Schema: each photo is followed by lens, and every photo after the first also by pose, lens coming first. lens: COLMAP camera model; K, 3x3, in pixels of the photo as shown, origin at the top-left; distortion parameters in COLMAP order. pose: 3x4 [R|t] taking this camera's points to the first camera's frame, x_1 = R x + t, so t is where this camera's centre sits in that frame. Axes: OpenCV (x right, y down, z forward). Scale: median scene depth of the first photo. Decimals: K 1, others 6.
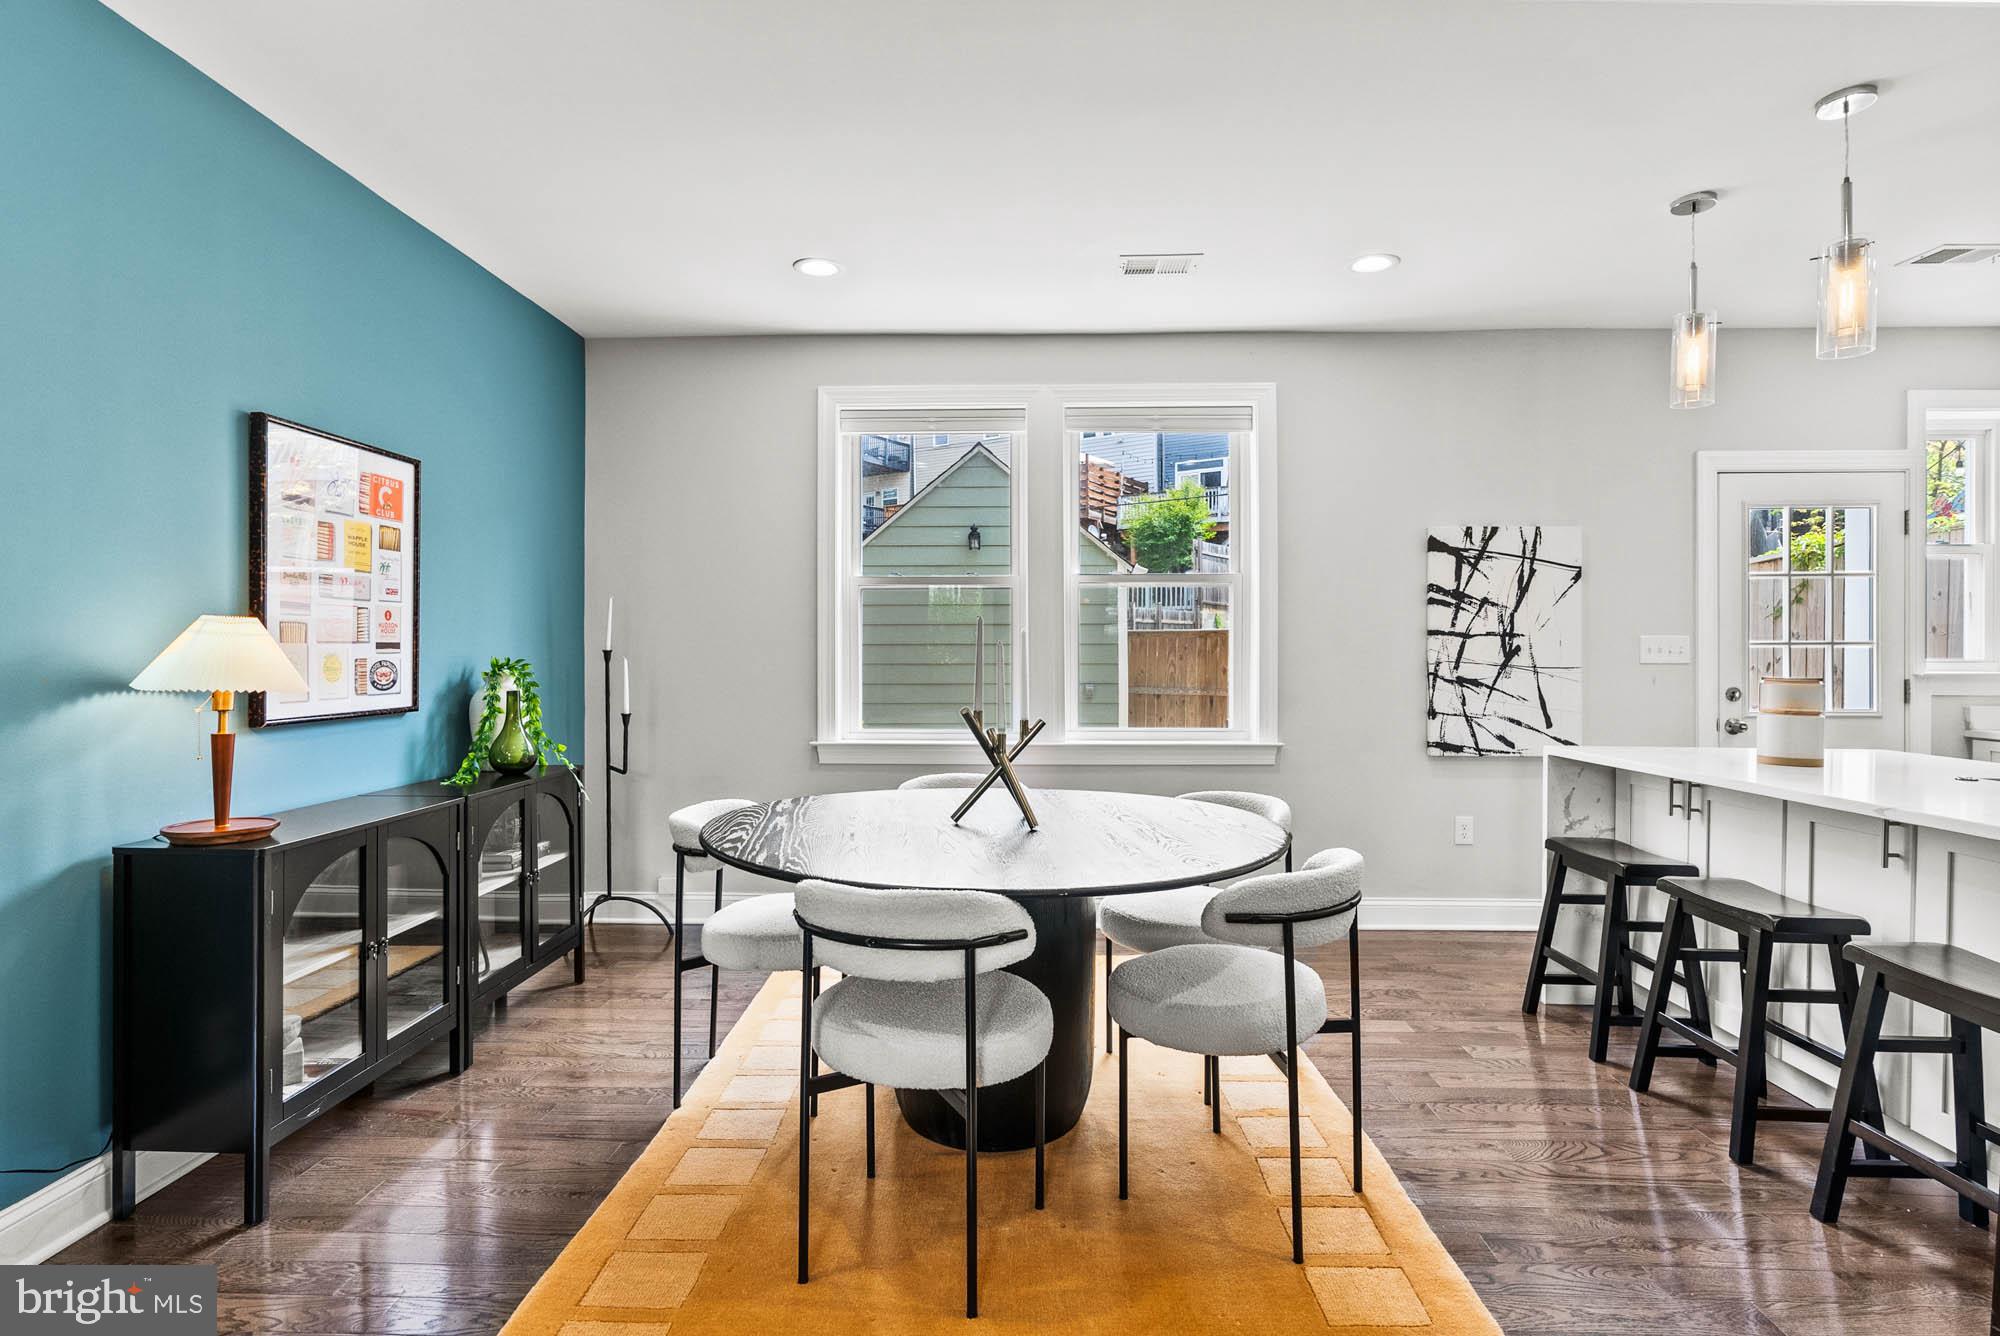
lens RADIAL K [[983.5, 0, 992.1], [0, 983.5, 651.3], [0, 0, 1]] dist [-0.001083, 0.000840]
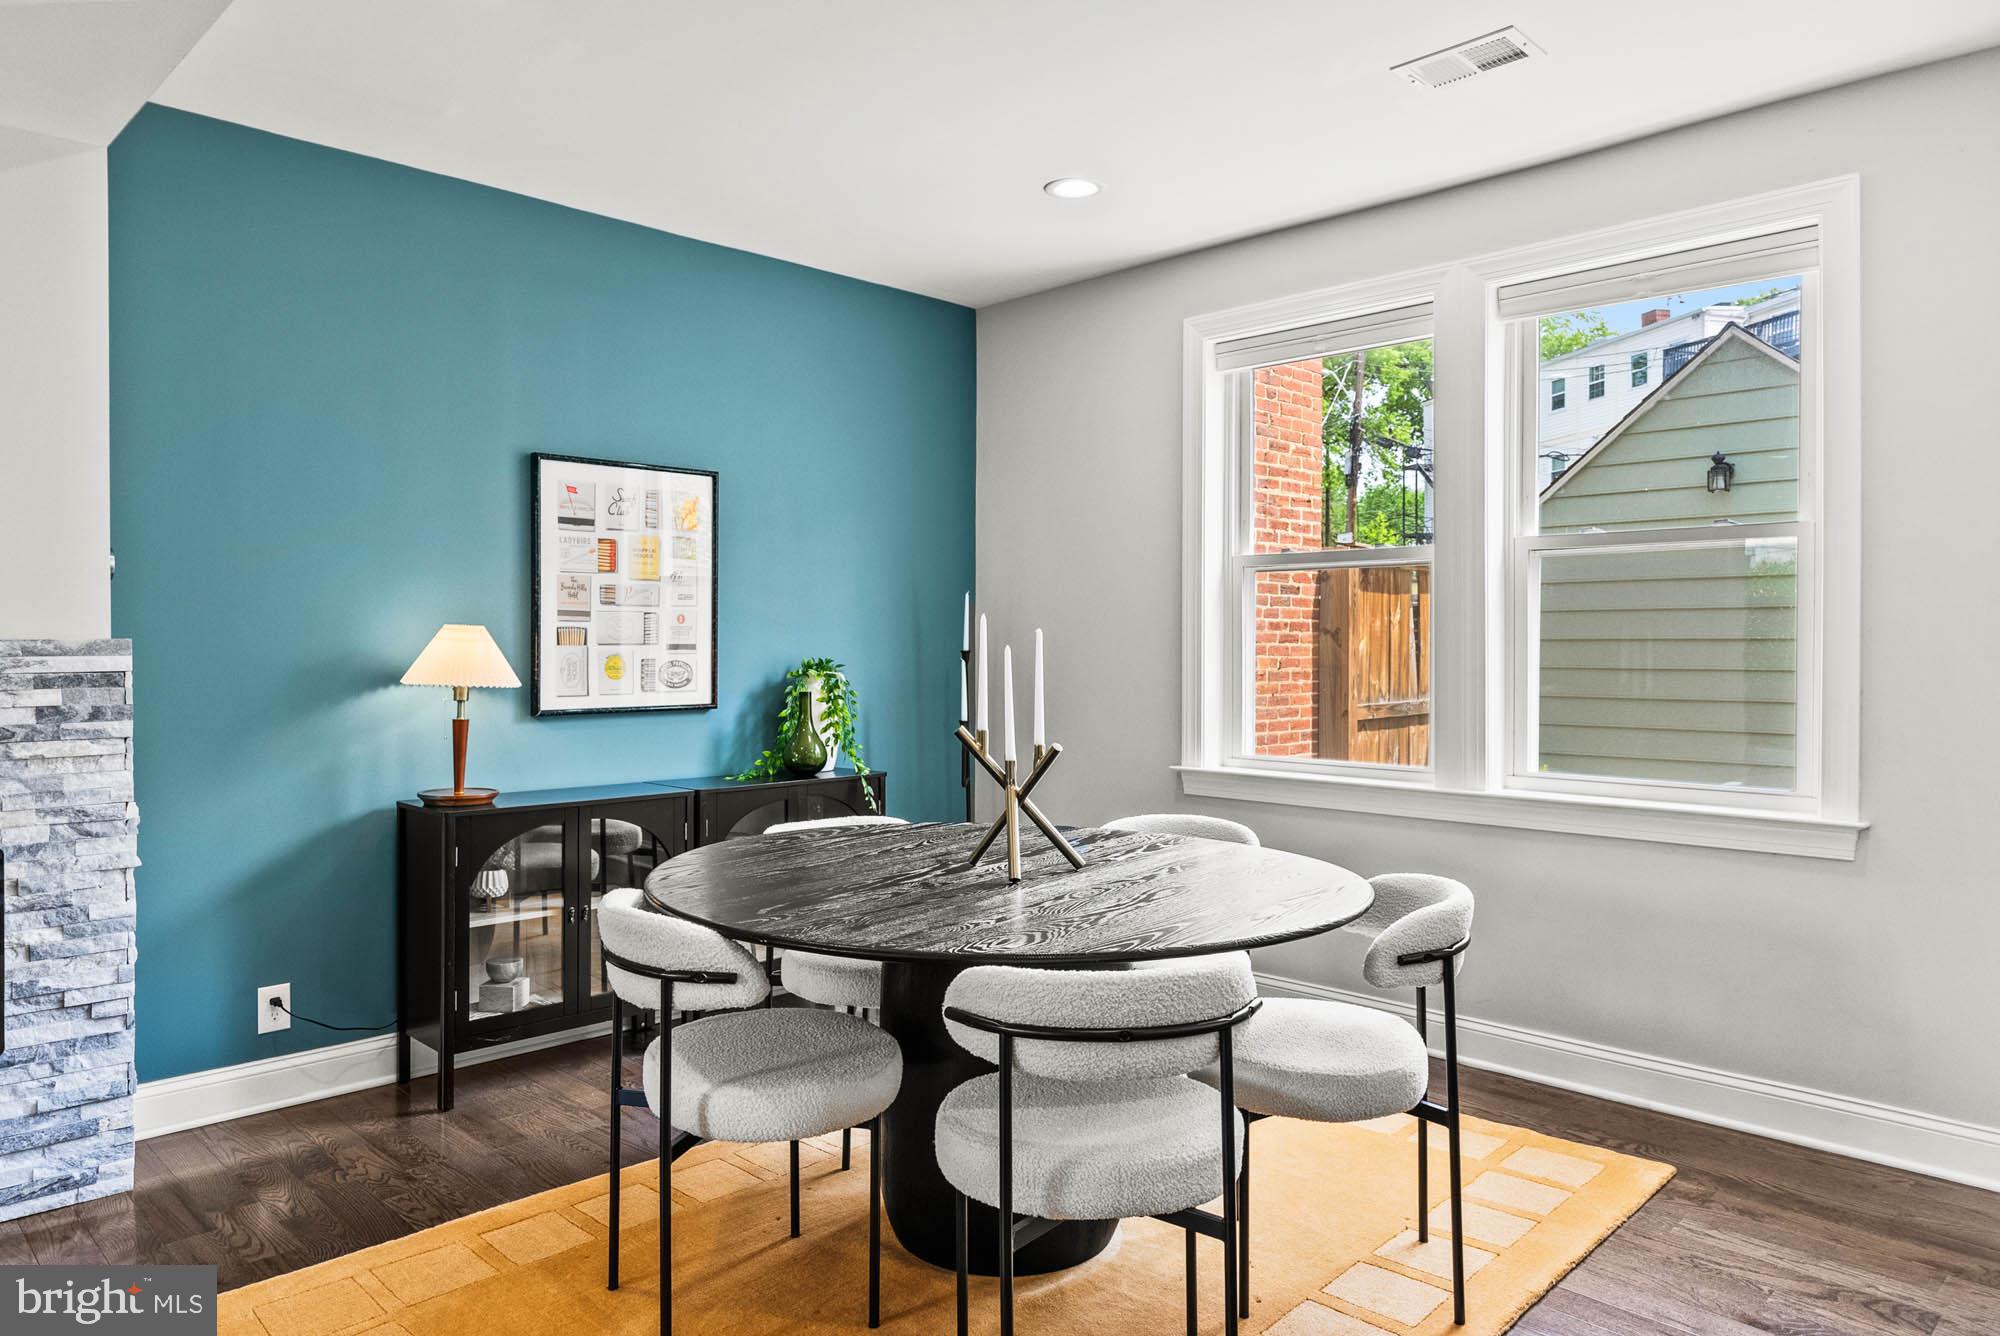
lens RADIAL K [[1290.8, 0, 1002.7], [0, 1290.8, 658.3], [0, 0, 1]] dist [0.003659, -0.000630]
pose [[0.737173, 0.009498, -0.675637, 0.432220], [-0.002843, 0.999936, 0.010955, -0.006987], [0.675698, -0.006155, 0.737153, 0.135581]]
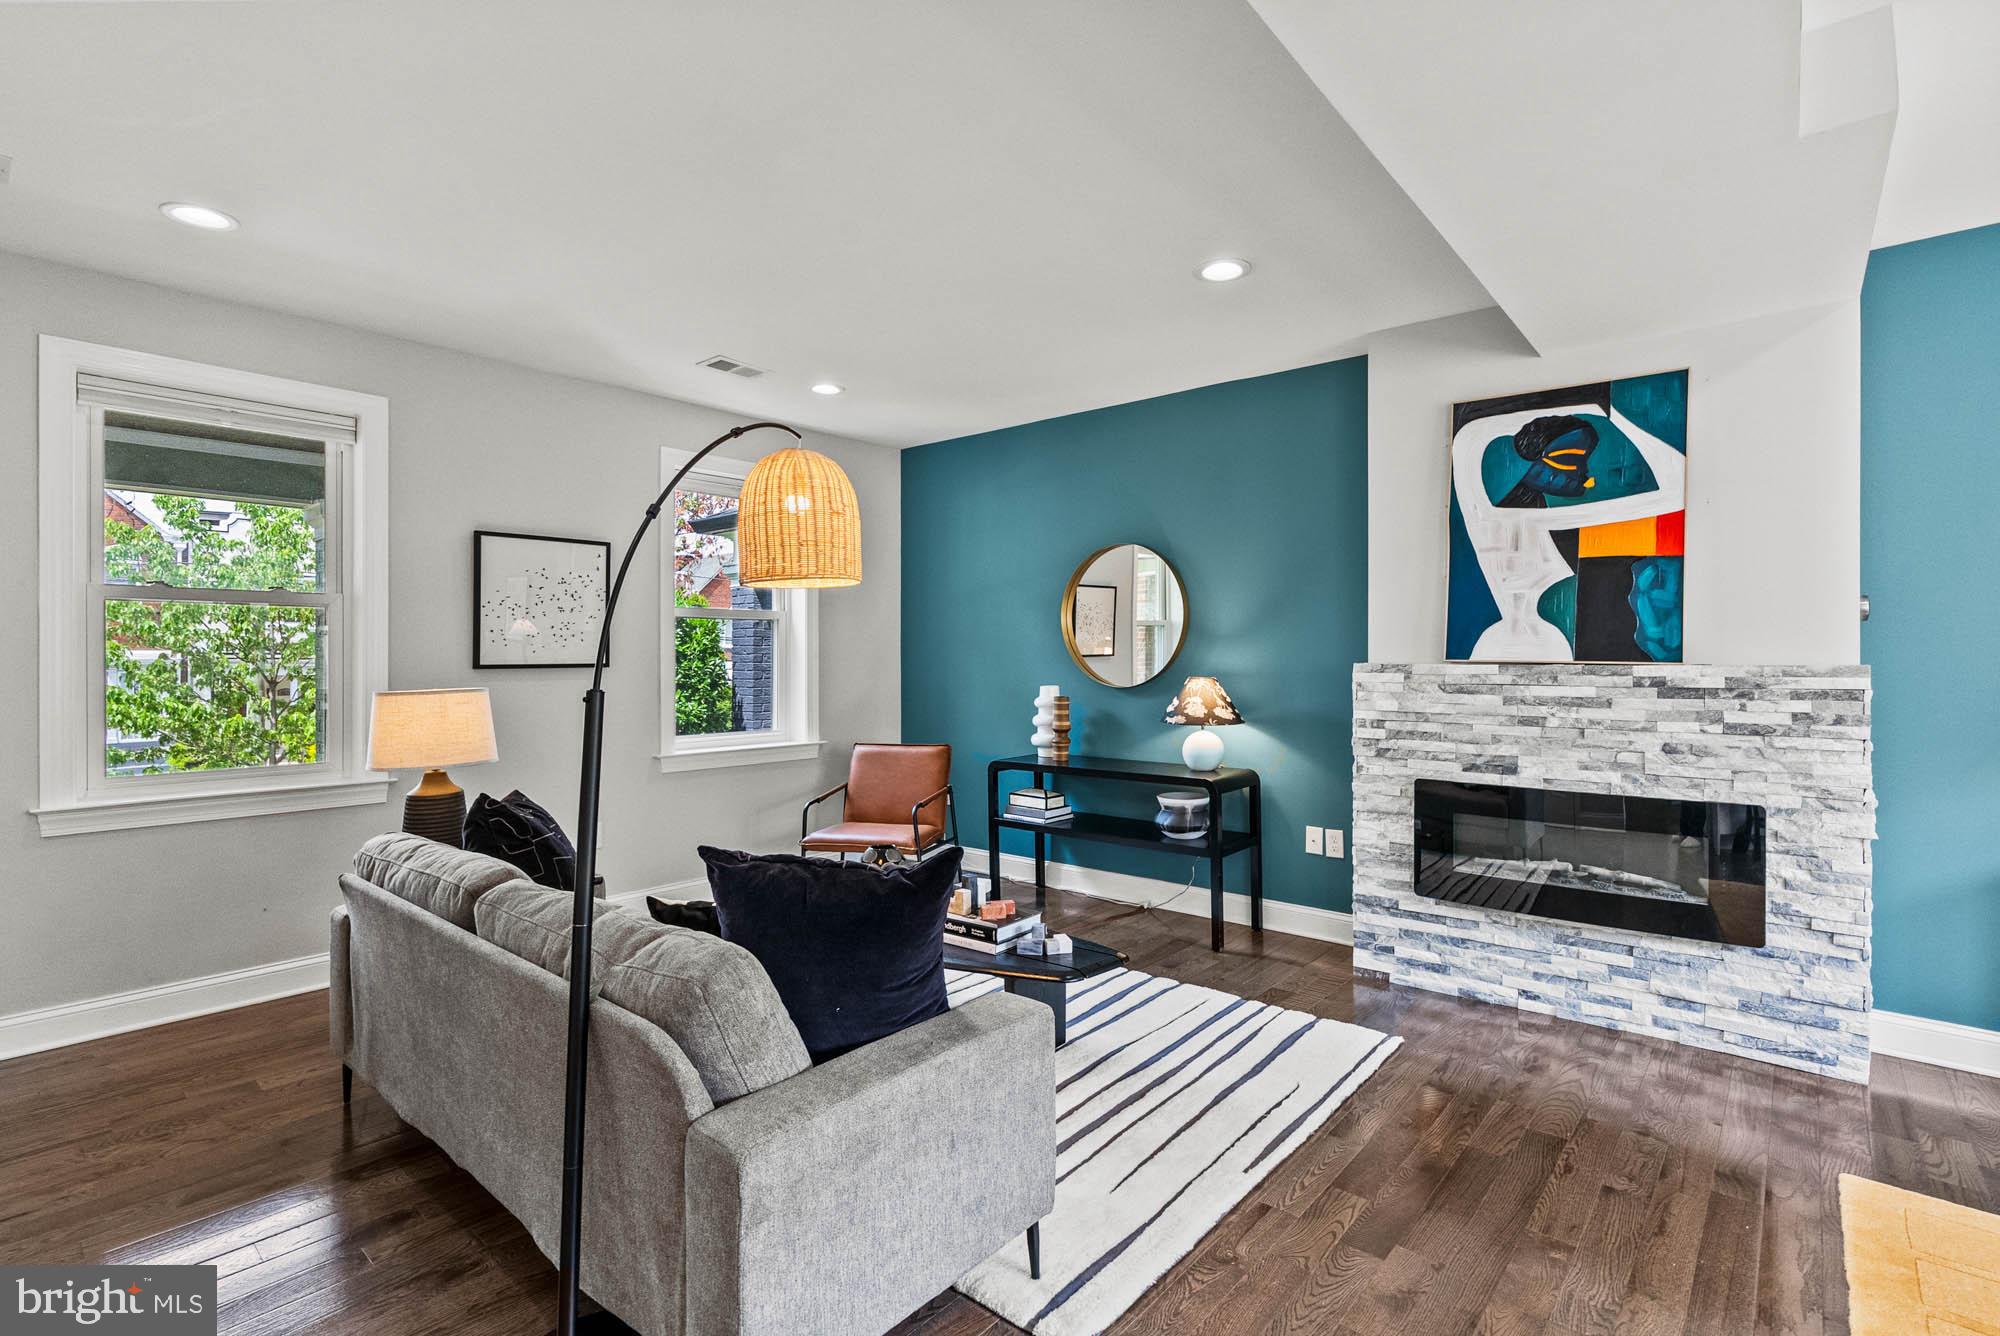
lens RADIAL K [[936.2, 0, 991.3], [0, 936.2, 654.3], [0, 0, 1]] dist [-0.003088, 0.000496]
pose [[-0.628396, -0.001634, -0.777892, 0.520197], [-0.000785, 0.999999, -0.001466, -0.014615], [0.777894, -0.000311, -0.628396, 0.262951]]
